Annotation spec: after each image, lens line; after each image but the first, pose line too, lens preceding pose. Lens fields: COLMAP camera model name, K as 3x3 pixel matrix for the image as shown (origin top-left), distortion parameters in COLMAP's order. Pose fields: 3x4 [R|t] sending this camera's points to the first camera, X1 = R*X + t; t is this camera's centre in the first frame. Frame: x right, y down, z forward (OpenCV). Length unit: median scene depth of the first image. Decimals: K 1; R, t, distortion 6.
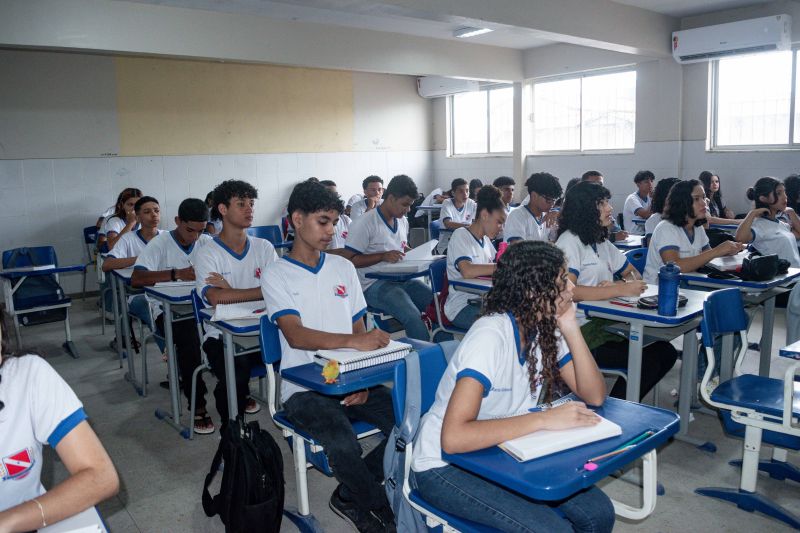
lens RADIAL K [[630.1, 0, 400.3], [0, 630.1, 268.8], [0, 0, 1]] dist [-0.082032, 0.003812]
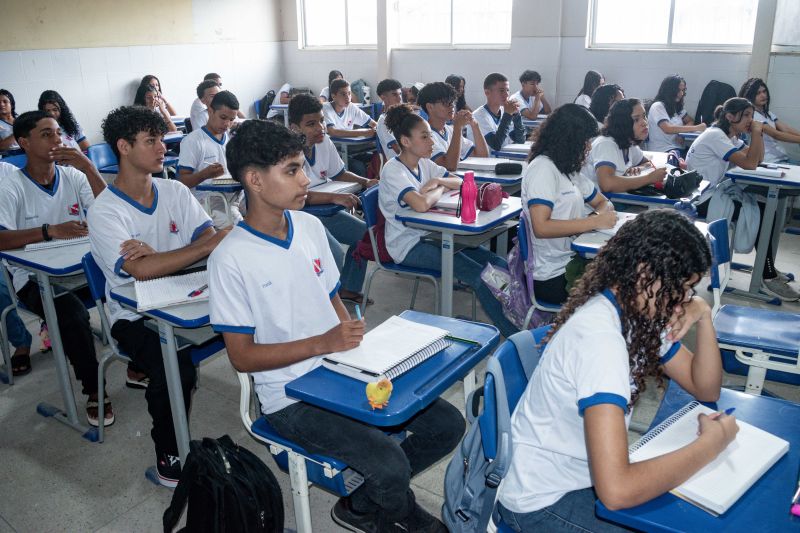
lens RADIAL K [[630.1, 0, 402.5], [0, 630.1, 268.7], [0, 0, 1]] dist [-0.082032, 0.003812]
pose [[0.957890, -0.085222, 0.274195, -0.171776], [0.036190, 0.983157, 0.179145, -0.070321], [-0.284844, -0.161678, 0.944841, 0.197108]]
